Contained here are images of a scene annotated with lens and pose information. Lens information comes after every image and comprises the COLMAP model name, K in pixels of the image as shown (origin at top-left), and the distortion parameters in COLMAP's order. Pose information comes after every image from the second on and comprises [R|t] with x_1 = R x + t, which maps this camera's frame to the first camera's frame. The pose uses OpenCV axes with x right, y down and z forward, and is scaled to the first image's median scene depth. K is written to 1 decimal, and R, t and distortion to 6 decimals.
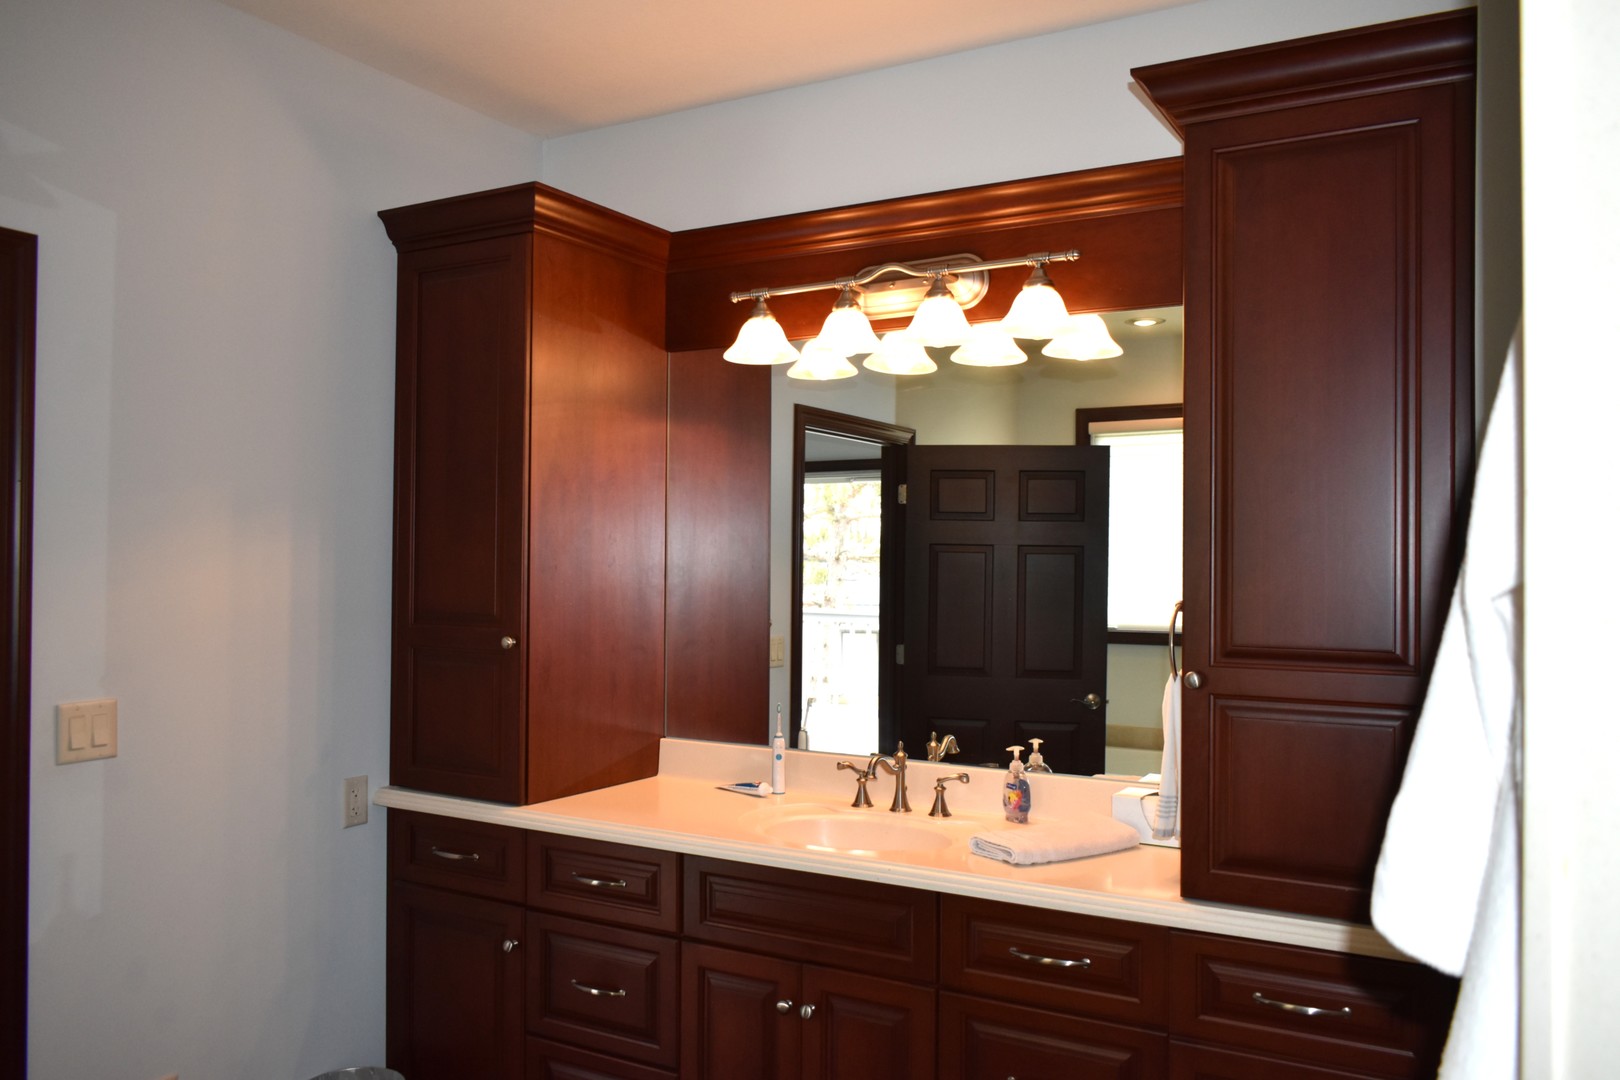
lens RADIAL K [[1244.5, 0, 815.5], [0, 1244.5, 547.2], [0, 0, 1]] dist [-0.035209, 0.033952]
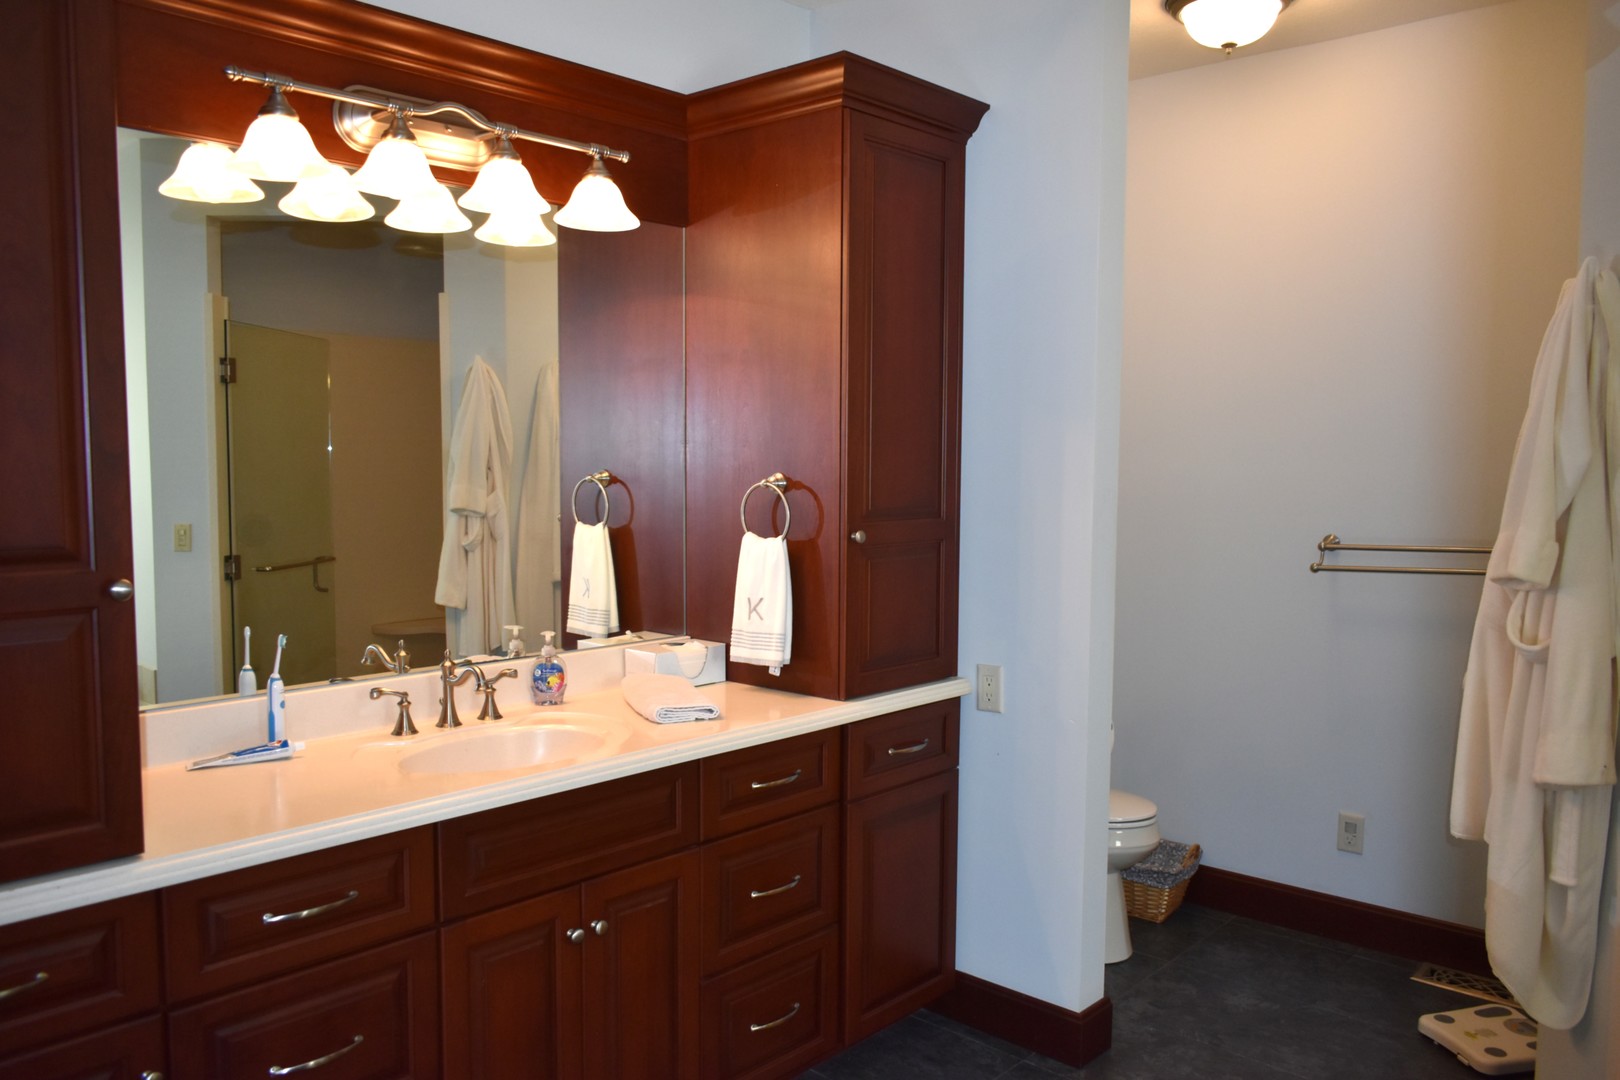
lens RADIAL K [[1319.4, 0, 810.0], [0, 1319.4, 540.0], [0, 0, 1]] dist [0.059158, 0.004200]
pose [[0.214780, -0.077089, 0.973615, -0.818735], [-0.014749, 0.996510, 0.082155, -0.006038], [-0.976551, -0.032005, 0.212894, 0.554837]]
